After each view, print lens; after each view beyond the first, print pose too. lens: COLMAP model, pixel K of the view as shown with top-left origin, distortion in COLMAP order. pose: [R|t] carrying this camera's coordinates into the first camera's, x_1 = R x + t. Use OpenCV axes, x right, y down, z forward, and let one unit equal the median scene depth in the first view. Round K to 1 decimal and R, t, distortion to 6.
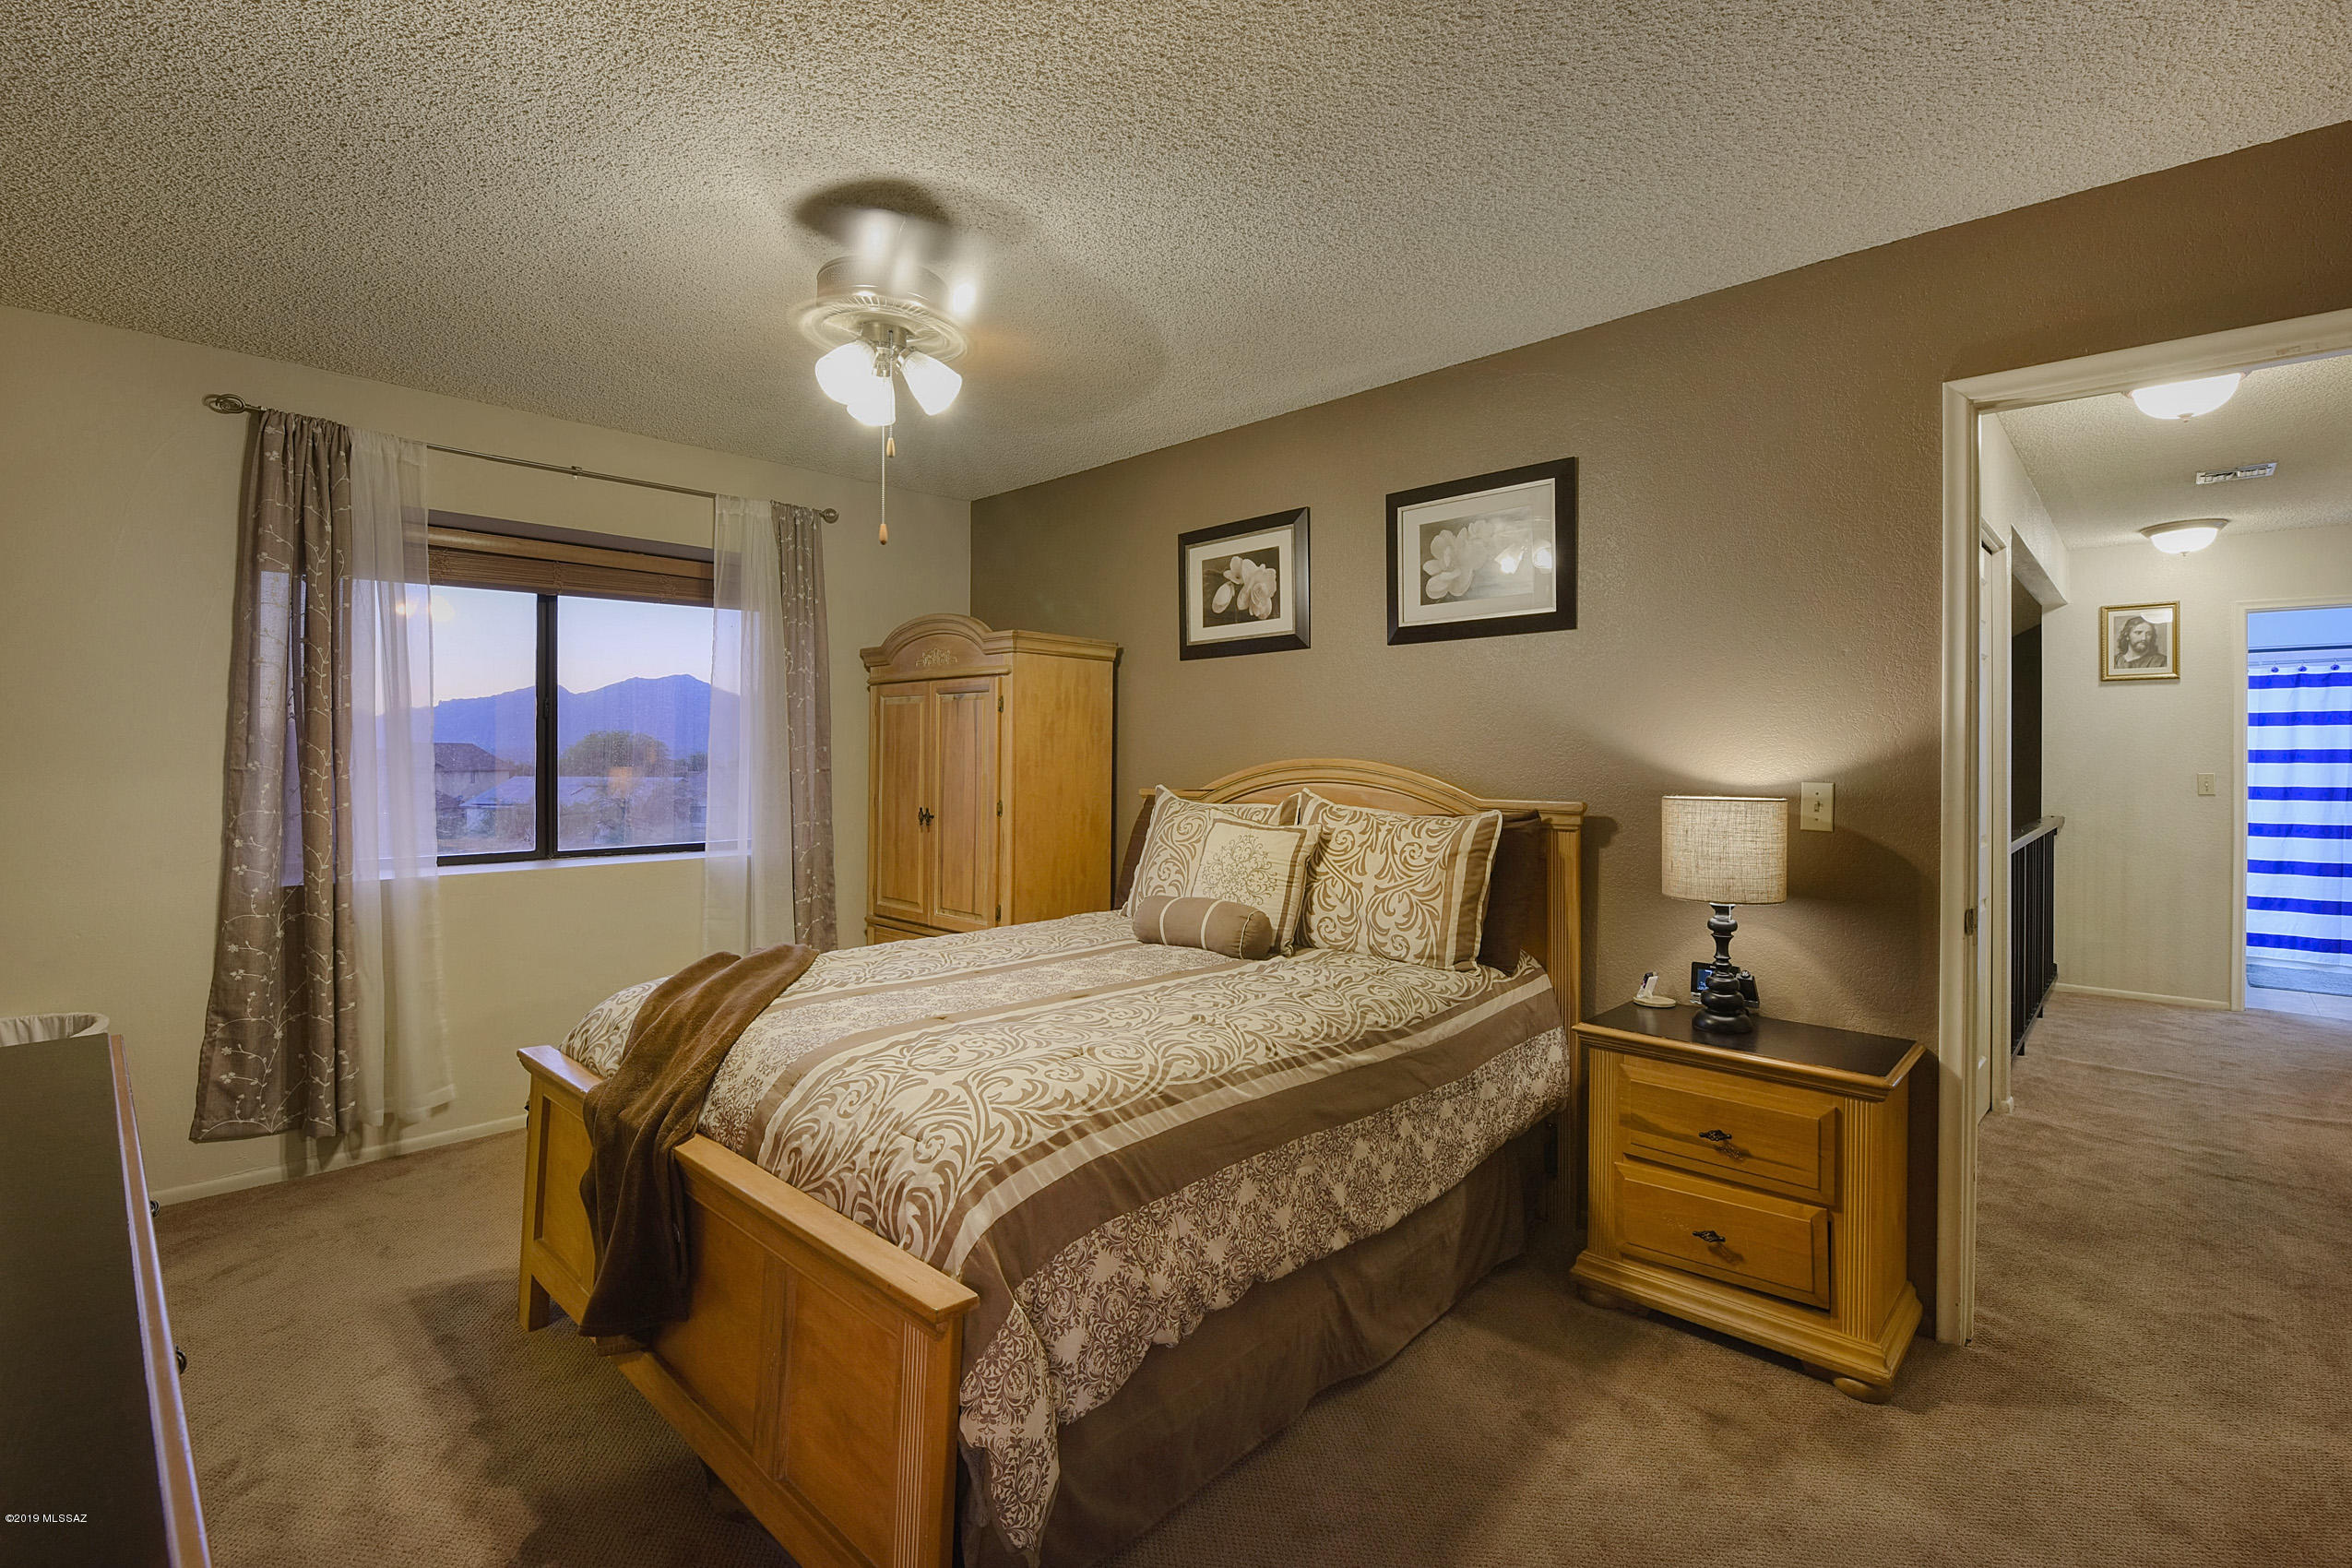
lens RADIAL K [[1109.0, 0, 1151.7], [0, 1109.0, 753.7], [0, 0, 1]] dist [-0.009867, -0.001502]
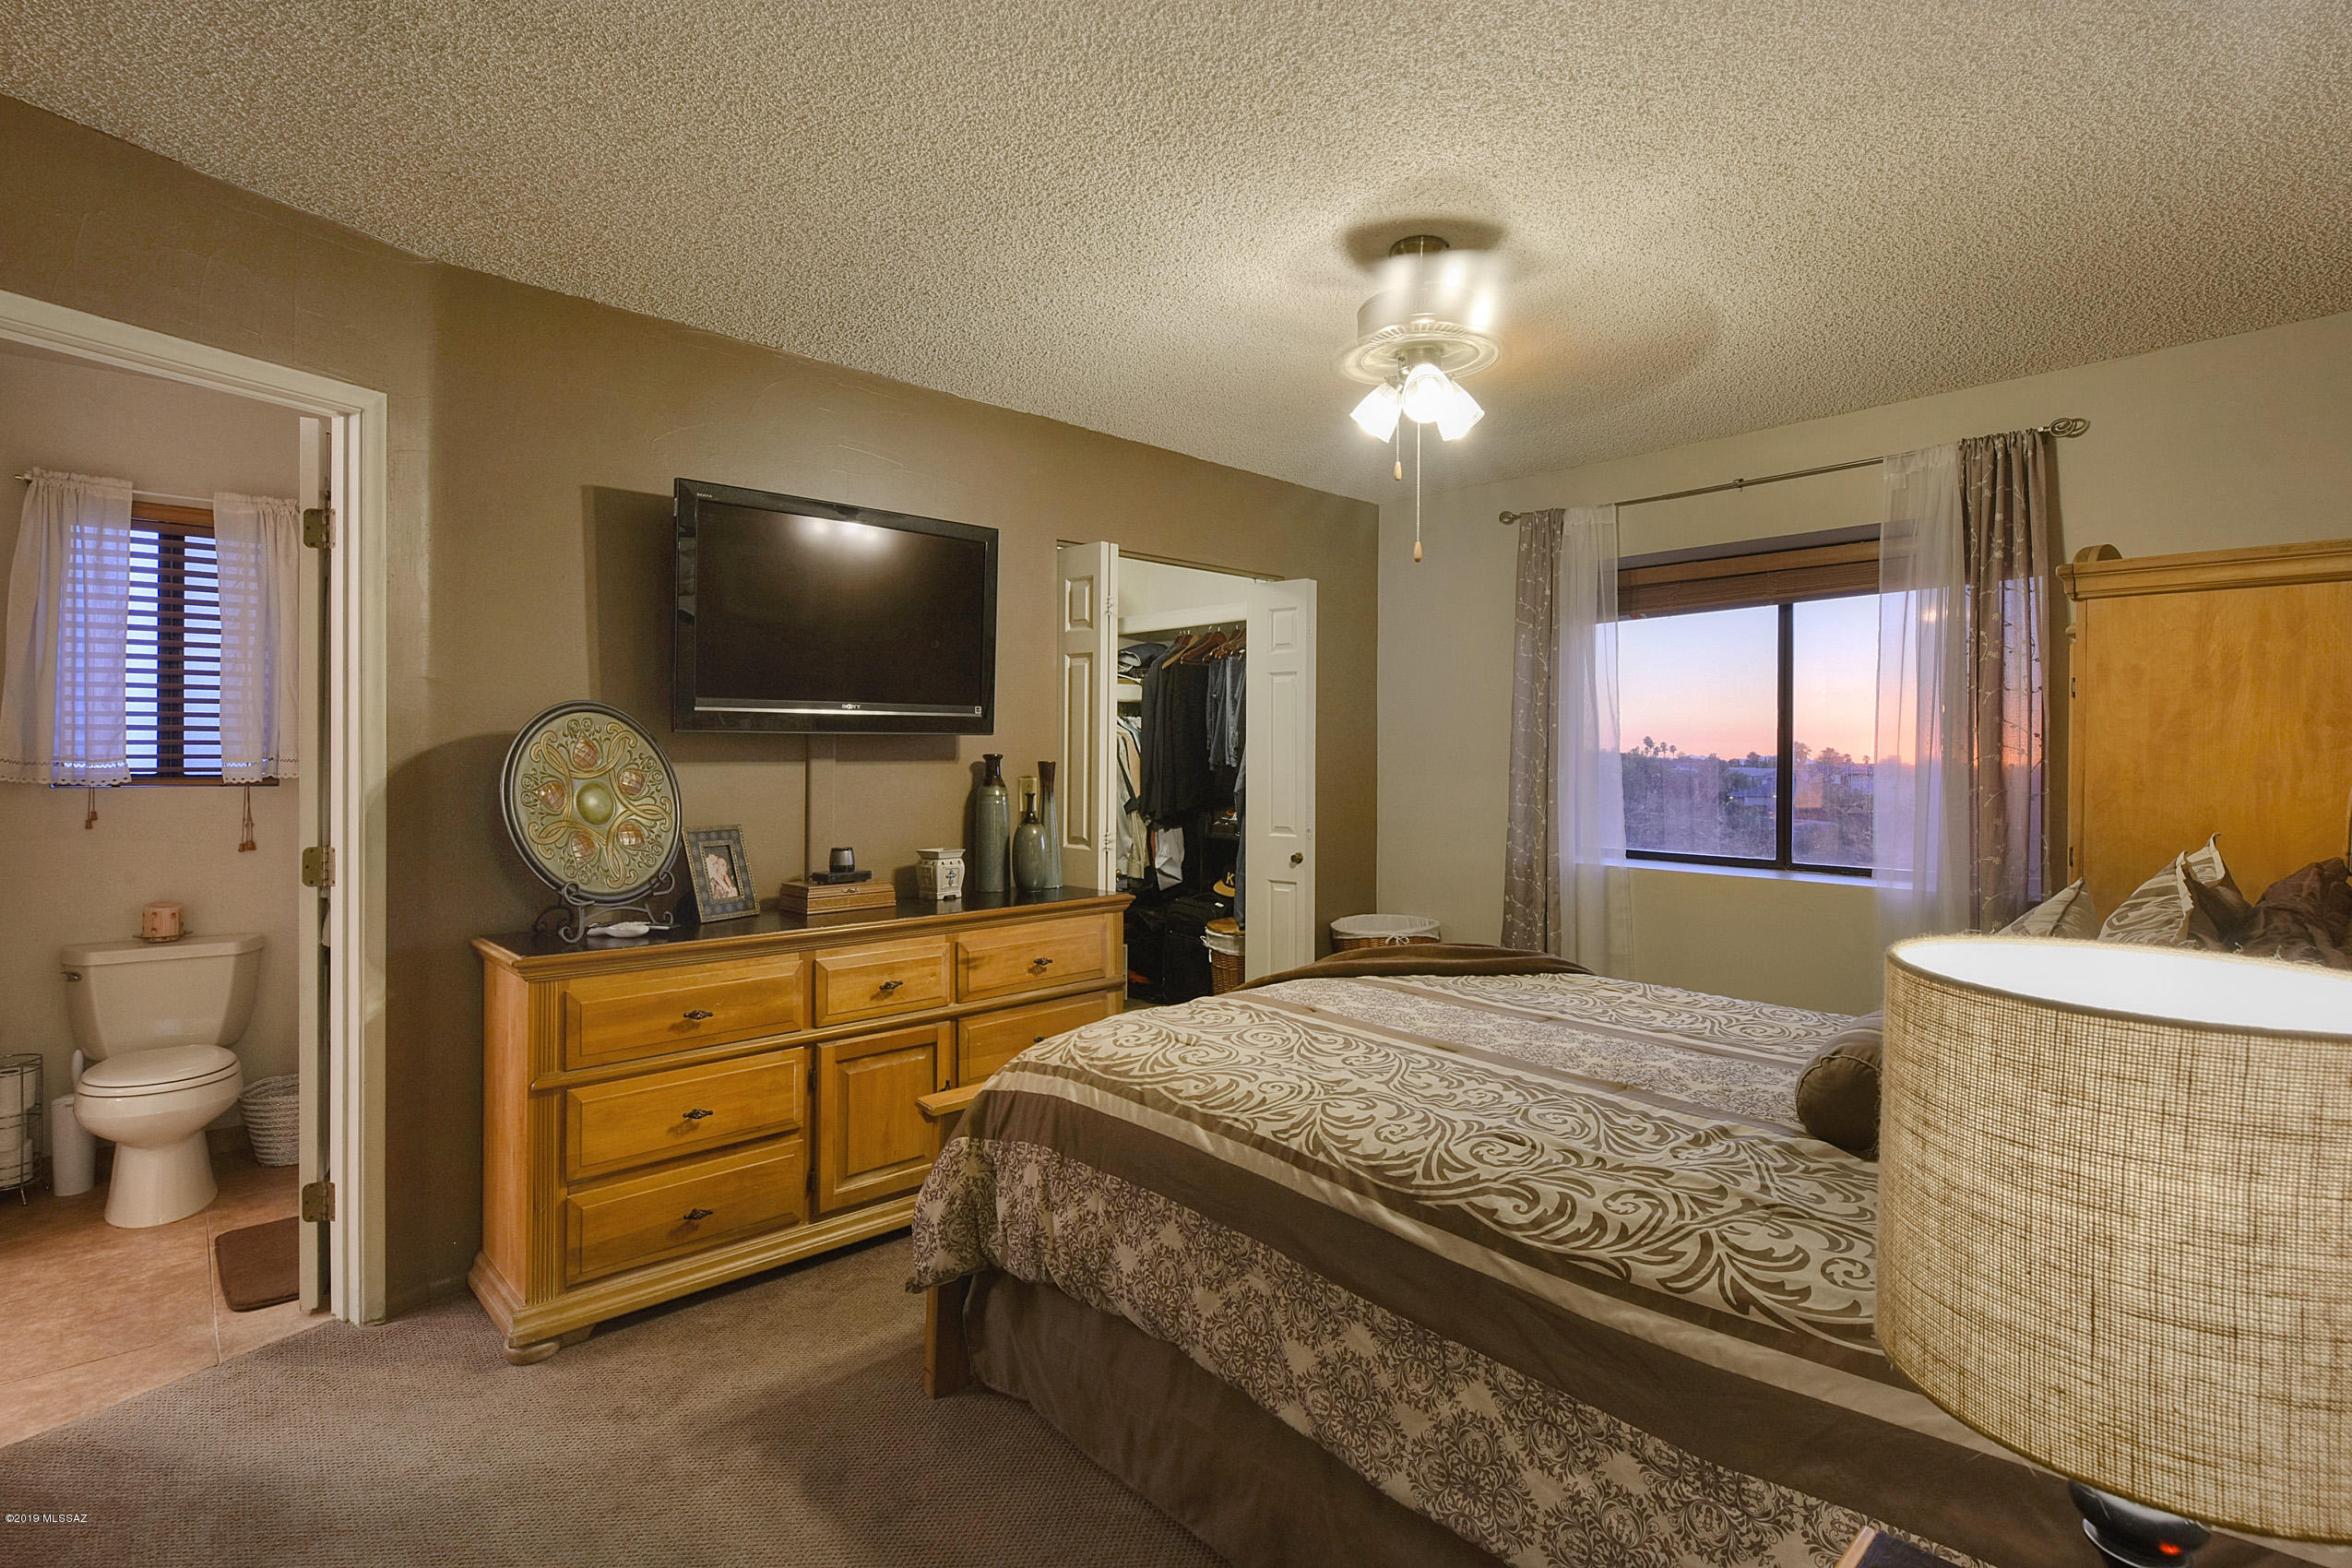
lens RADIAL K [[1109.0, 0, 1151.7], [0, 1109.0, 753.7], [0, 0, 1]] dist [-0.009867, -0.001502]
pose [[-0.088954, -0.002599, -0.996032, 0.599023], [-0.004081, 0.999989, -0.002245, -0.005169], [0.996027, 0.003865, -0.088964, 0.626467]]
